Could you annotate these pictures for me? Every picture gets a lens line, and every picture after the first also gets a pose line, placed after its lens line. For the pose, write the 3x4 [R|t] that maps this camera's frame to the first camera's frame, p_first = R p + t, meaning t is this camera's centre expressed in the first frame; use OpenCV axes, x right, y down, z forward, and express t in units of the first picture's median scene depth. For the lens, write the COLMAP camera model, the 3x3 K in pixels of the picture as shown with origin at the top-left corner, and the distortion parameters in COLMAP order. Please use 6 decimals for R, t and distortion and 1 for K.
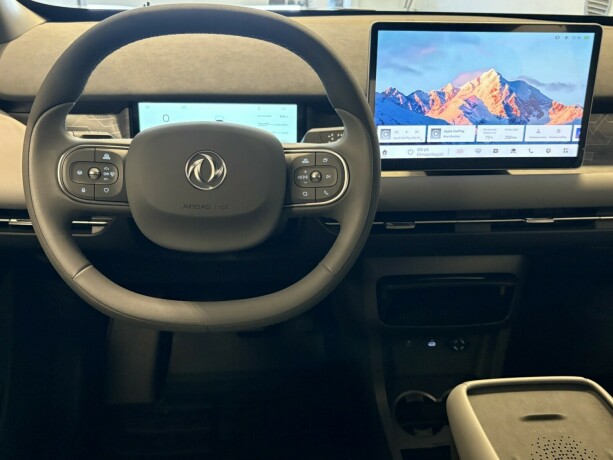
lens RADIAL K [[551.3, 0, 310.4], [0, 551.3, 242.1], [0, 0, 1]] dist [-0.058397, 0.016319]
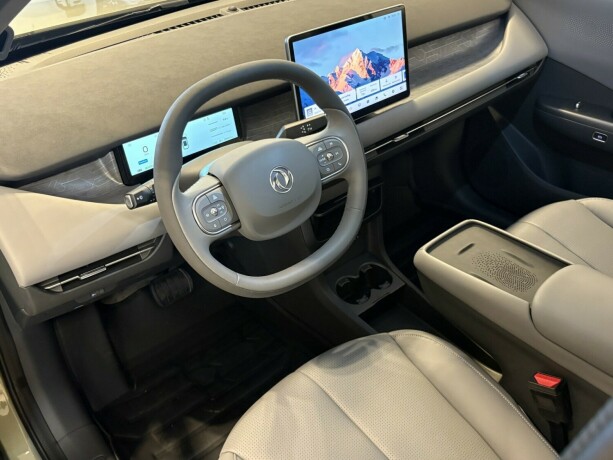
lens RADIAL K [[593.5, 0, 307.5], [0, 593.5, 233.7], [0, 0, 1]] dist [0.004308, 0.000000]
pose [[0.793216, -0.377178, 0.478063, -0.706891], [0.327581, 0.926105, 0.187138, -0.194799], [-0.513321, 0.008163, 0.858158, -0.291953]]
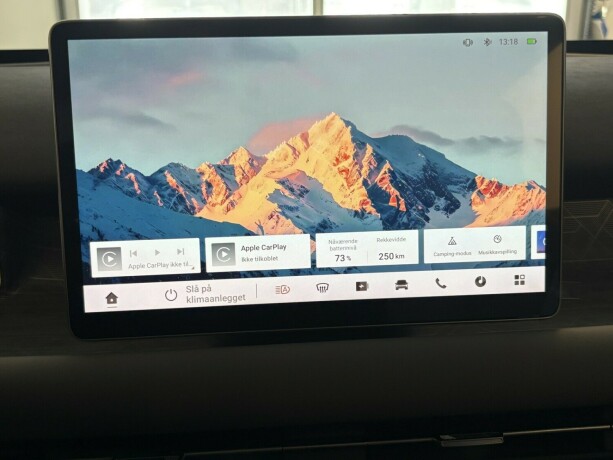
lens RADIAL K [[699.0, 0, 305.4], [0, 699.0, 228.6], [0, 0, 1]] dist [0.011767, 0.000000]
pose [[0.999633, -0.026954, 0.002768, 0.298999], [0.026943, 0.977968, -0.207008, -0.096314], [0.002873, 0.207007, 0.978335, 0.425656]]
